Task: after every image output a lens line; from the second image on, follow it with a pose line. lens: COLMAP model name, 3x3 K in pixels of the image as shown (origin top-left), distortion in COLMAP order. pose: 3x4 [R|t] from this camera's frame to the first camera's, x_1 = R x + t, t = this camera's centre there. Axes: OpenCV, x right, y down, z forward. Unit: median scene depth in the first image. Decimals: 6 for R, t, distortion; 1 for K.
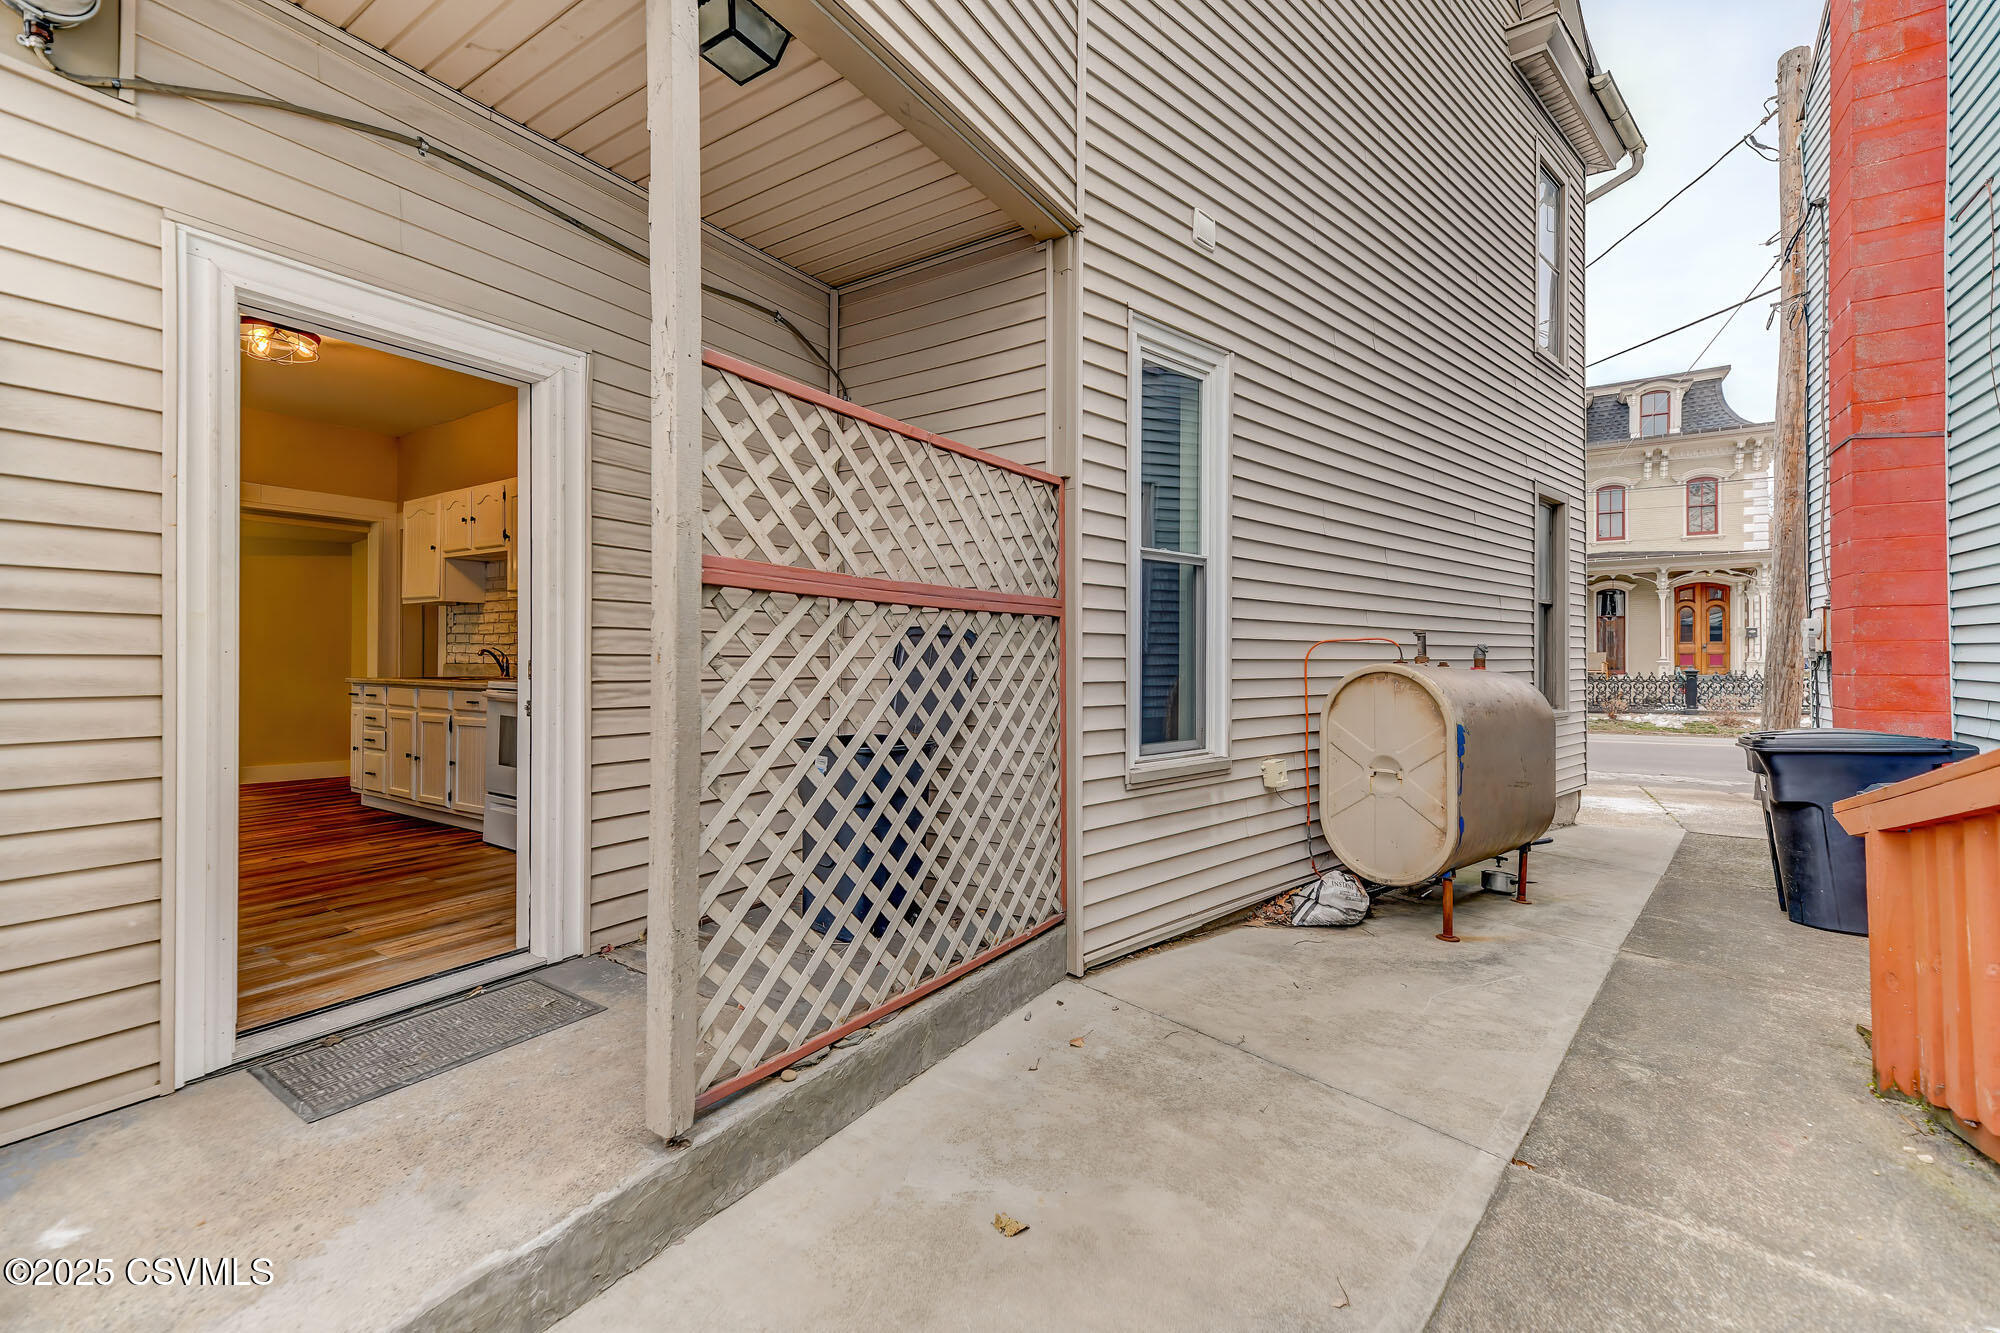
lens RADIAL K [[796.1, 0, 993.0], [0, 796.1, 647.1], [0, 0, 1]] dist [0.016099, -0.003038]
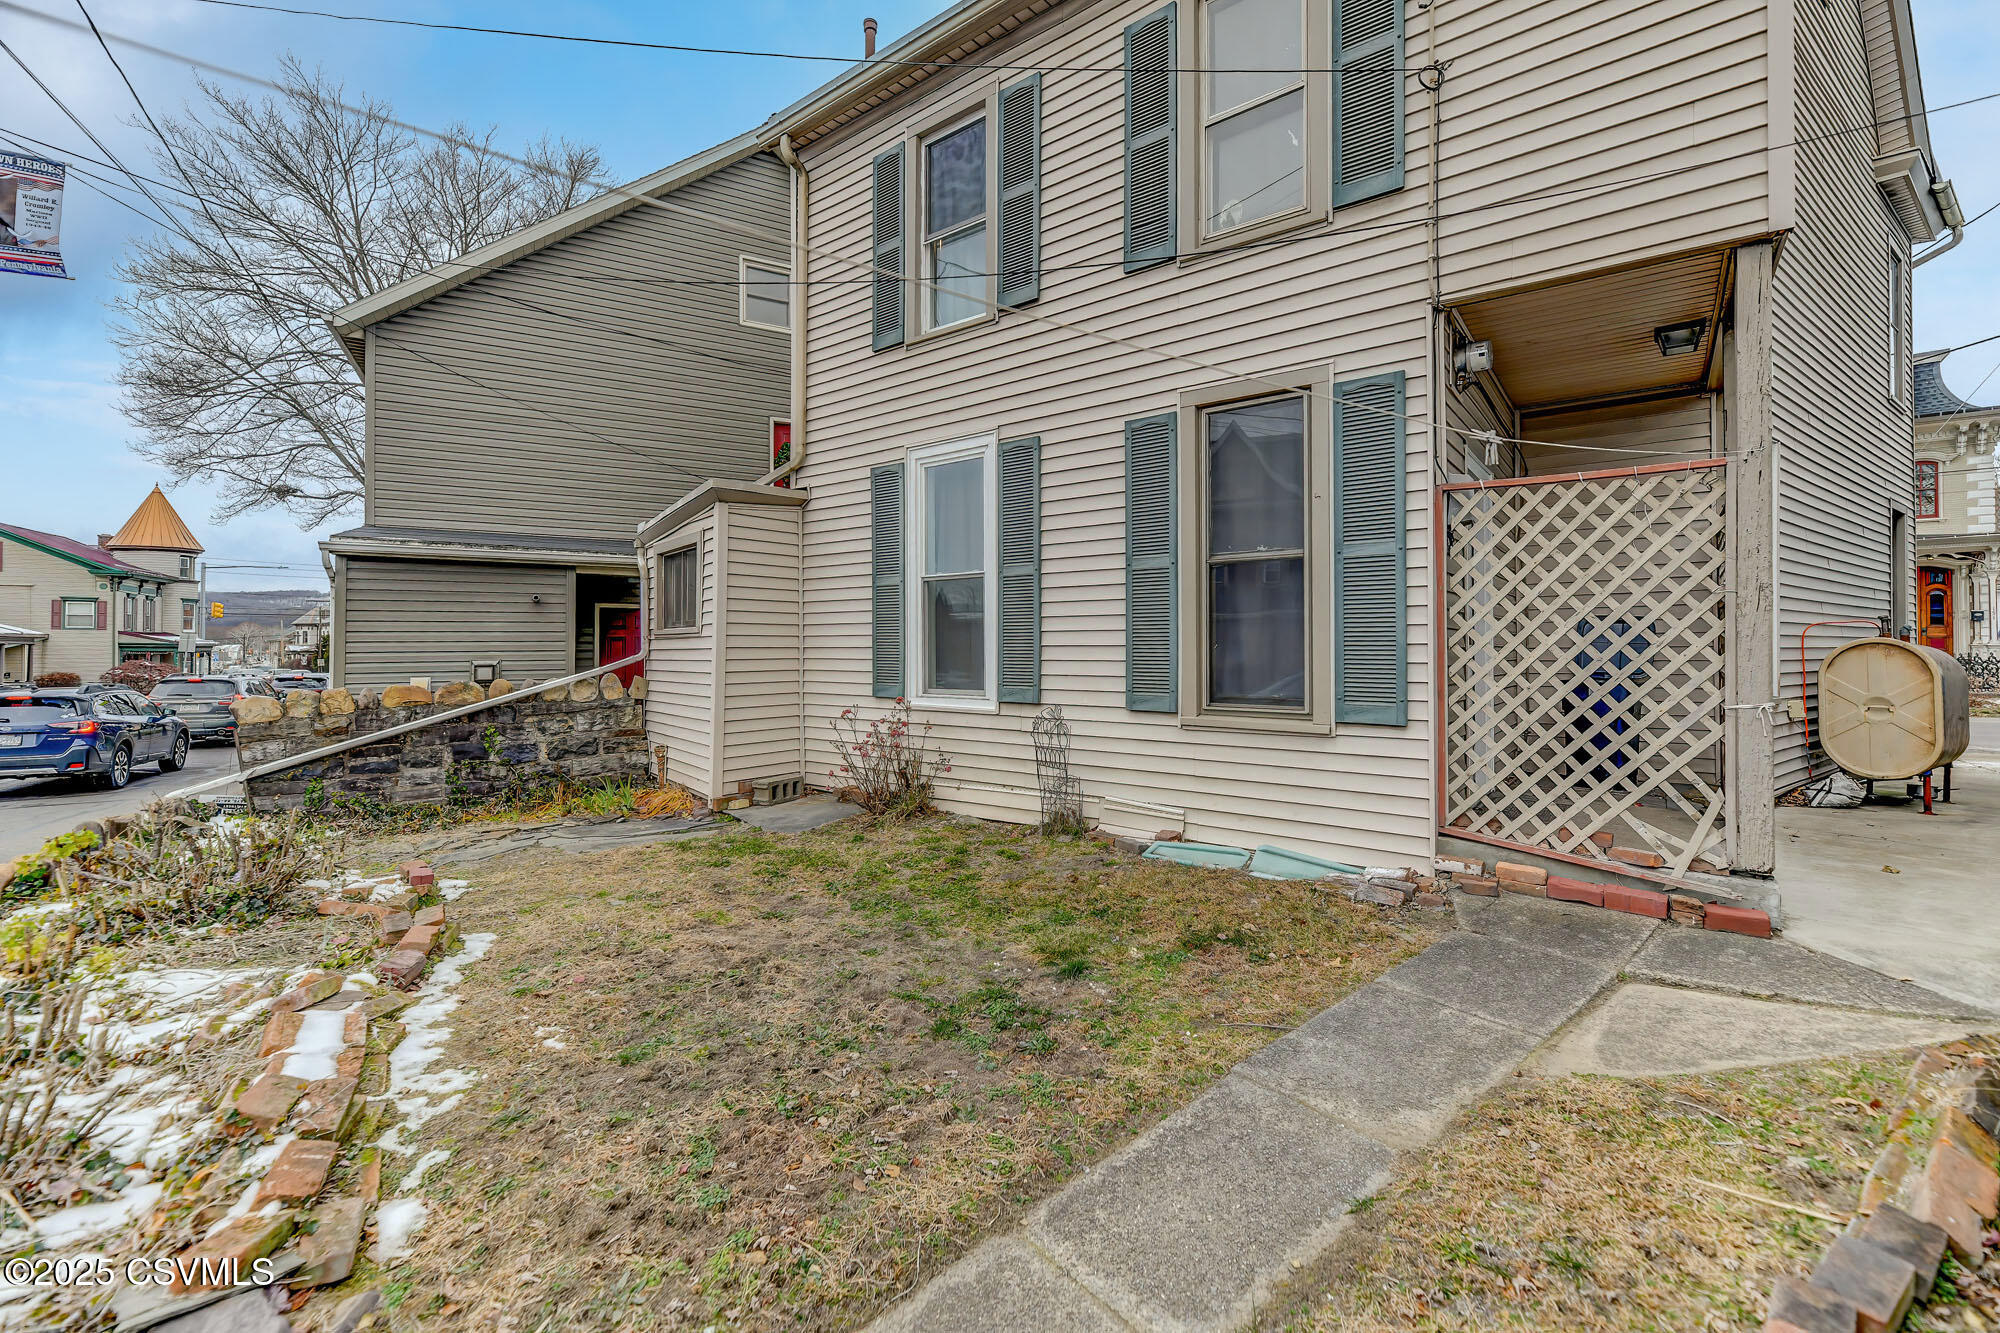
lens RADIAL K [[796.1, 0, 1059.7], [0, 796.1, 635.5], [0, 0, 1]] dist [0.016099, -0.003038]
pose [[0.997371, -0.007064, -0.072123, -0.968120], [0.006913, 0.999973, -0.002348, 0.008995], [0.072138, 0.001844, 0.997393, -0.667408]]
